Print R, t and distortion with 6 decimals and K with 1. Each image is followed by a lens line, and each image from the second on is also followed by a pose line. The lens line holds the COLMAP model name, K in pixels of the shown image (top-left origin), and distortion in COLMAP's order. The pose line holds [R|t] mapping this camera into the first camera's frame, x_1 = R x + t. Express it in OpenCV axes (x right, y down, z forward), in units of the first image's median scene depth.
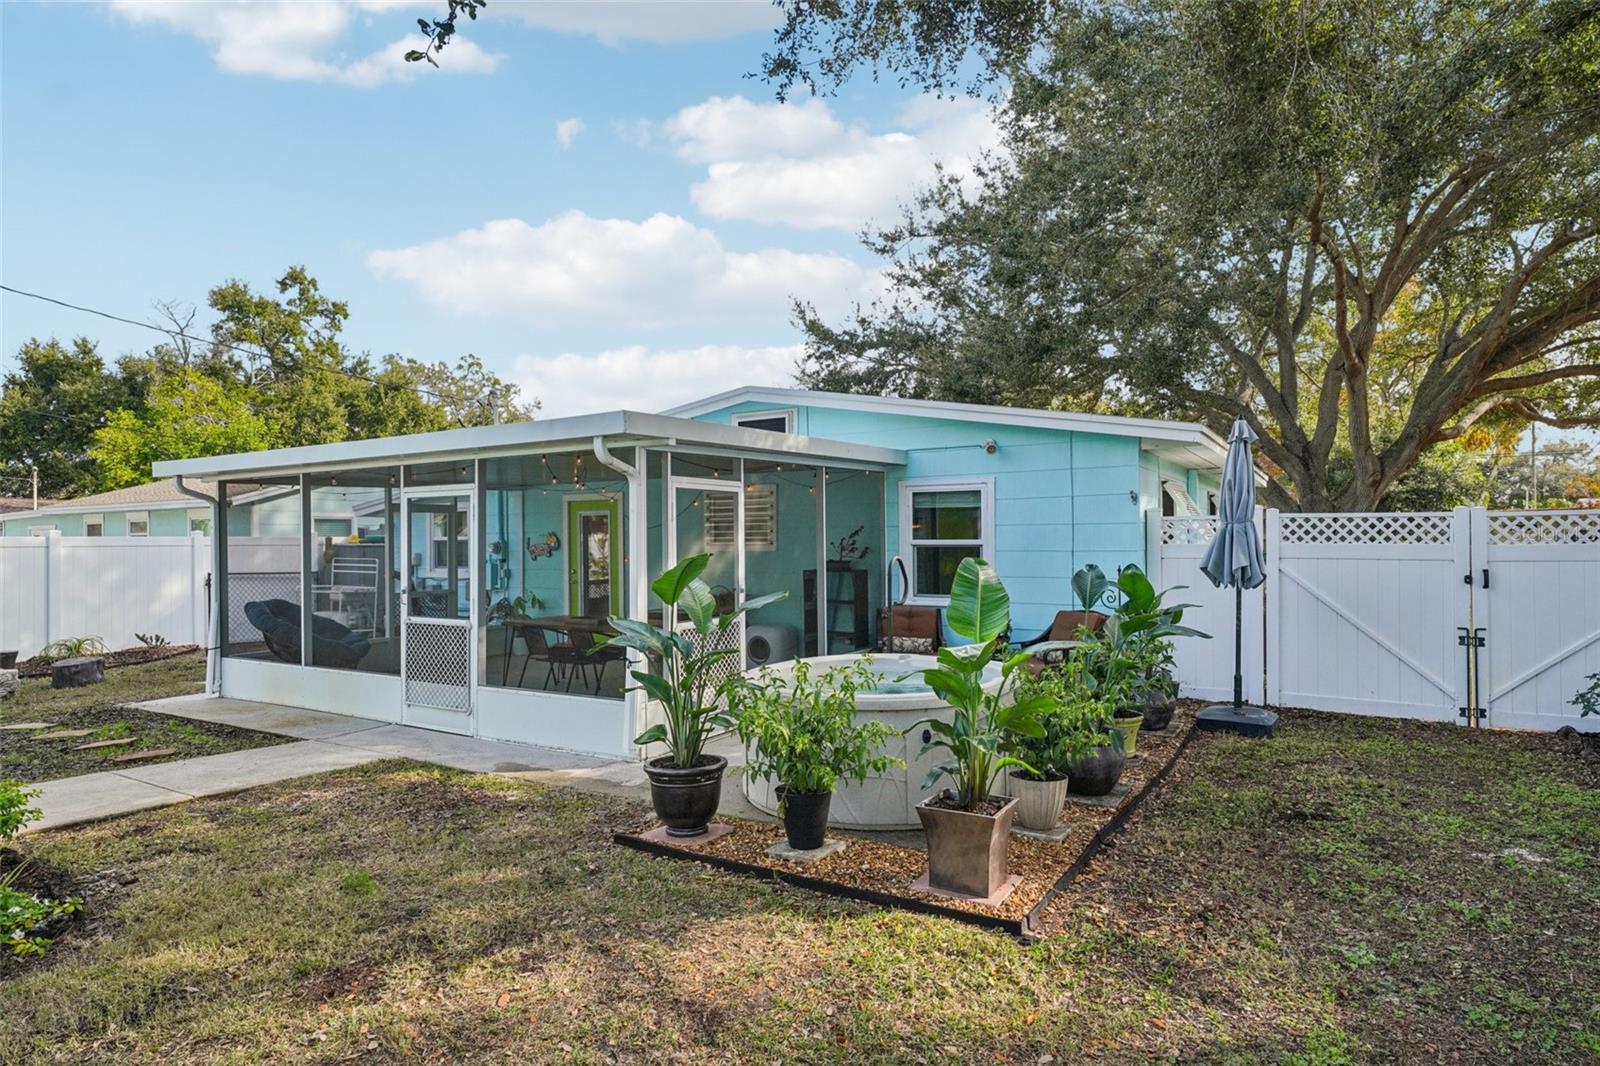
lens RADIAL K [[882.9, 0, 802.6], [0, 882.9, 540.4], [0, 0, 1]] dist [0.018939, -0.001966]
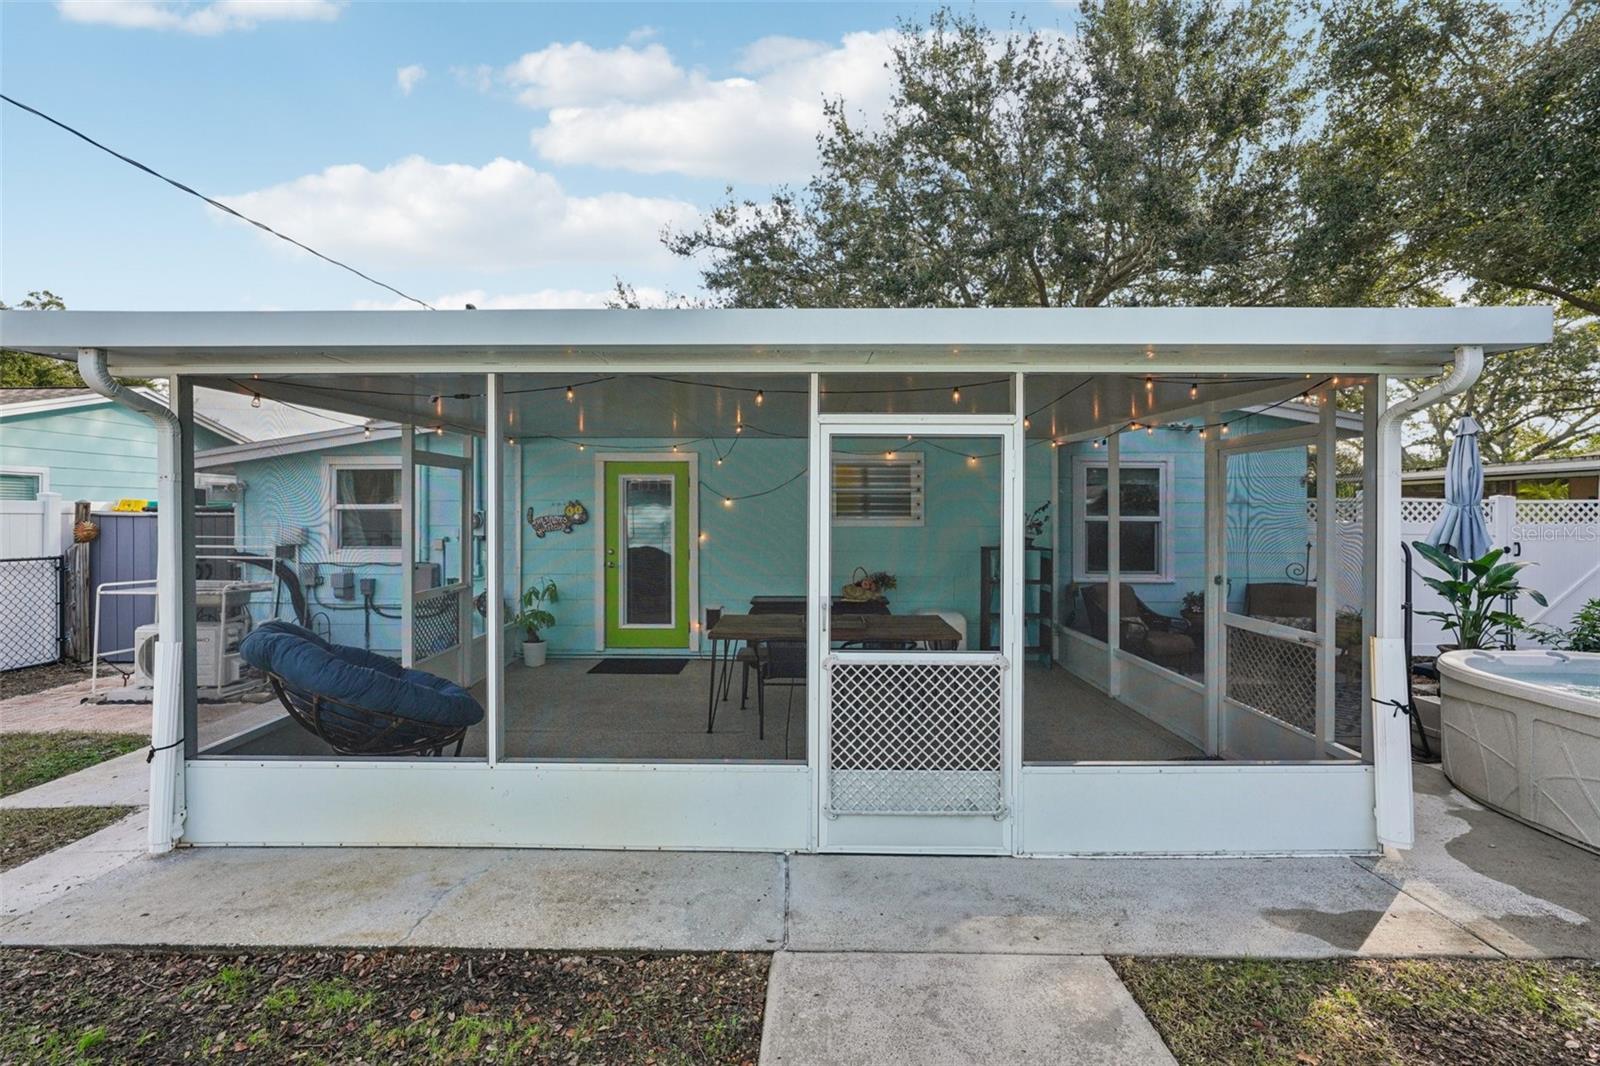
lens RADIAL K [[675.3, 0, 800.6], [0, 675.3, 511.8], [0, 0, 1]] dist [0.000814, -0.000272]
pose [[0.865086, 0.011311, 0.501496, -0.393237], [-0.009703, 0.999936, -0.005815, 0.001548], [-0.501529, 0.000165, 0.865141, 0.382754]]
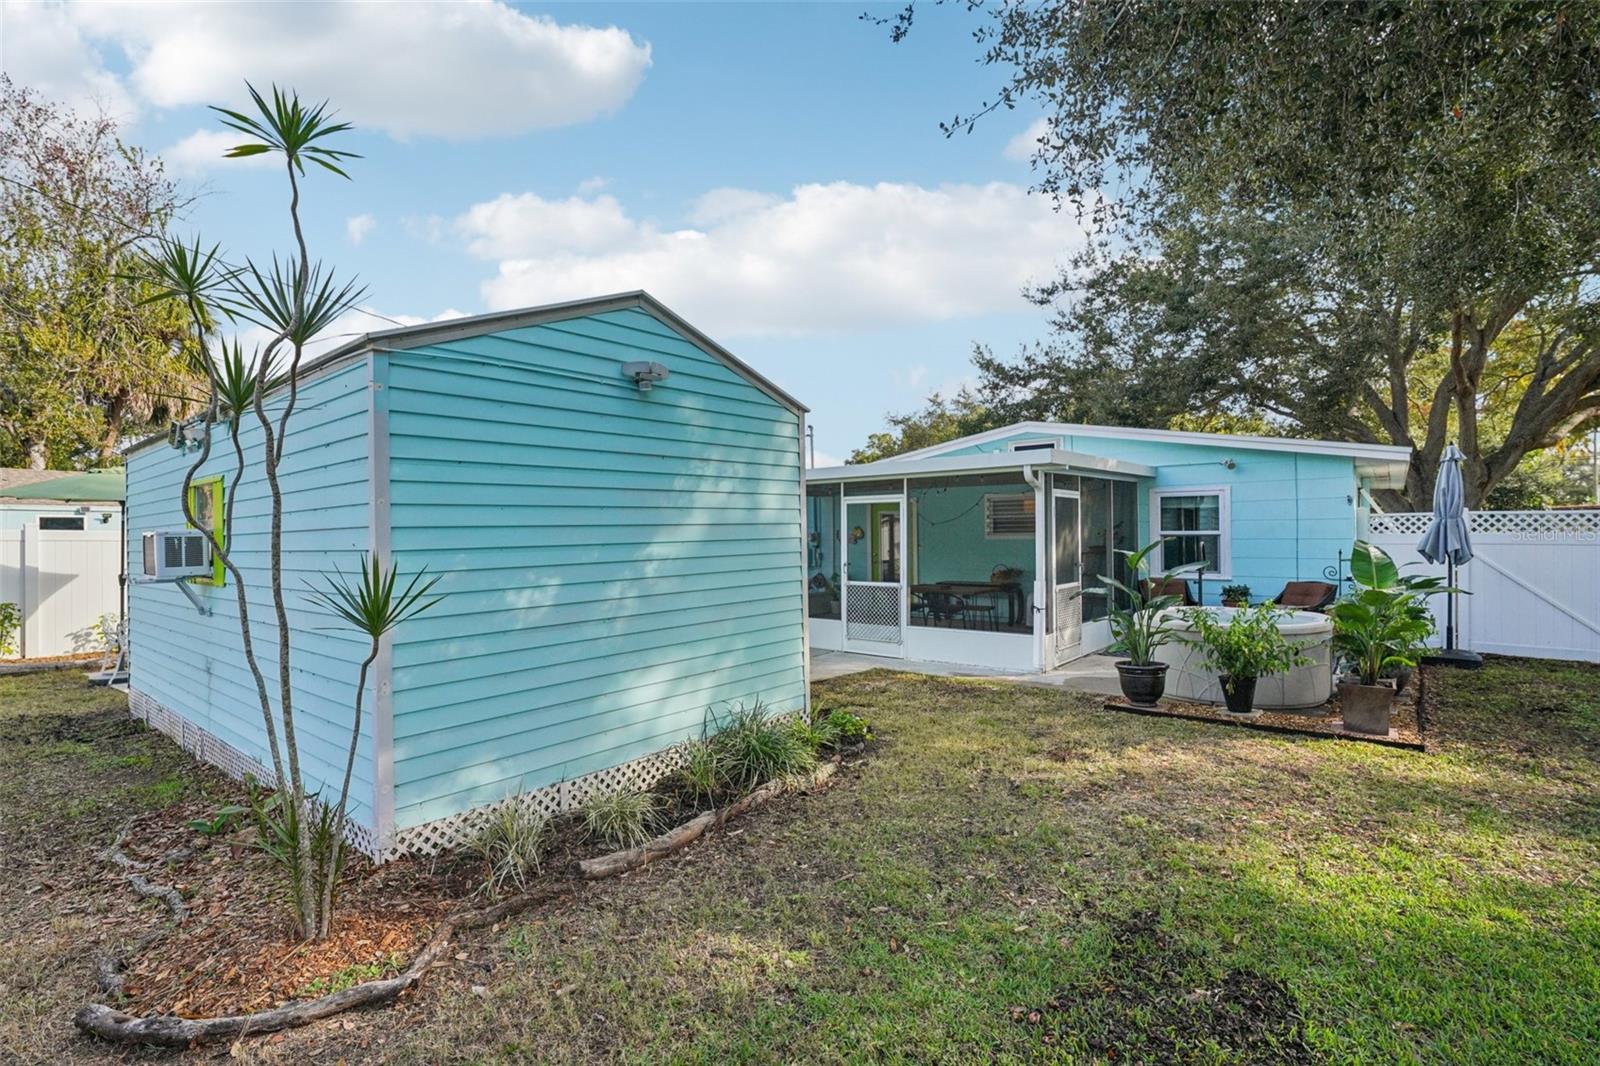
lens RADIAL K [[739.8, 0, 813.3], [0, 739.8, 531.9], [0, 0, 1]] dist [0.001379, 0.002627]
pose [[0.992749, -0.000502, -0.120202, -0.205653], [0.000273, 0.999998, -0.001925, 0.002085], [0.120203, 0.001879, 0.992748, -0.161504]]
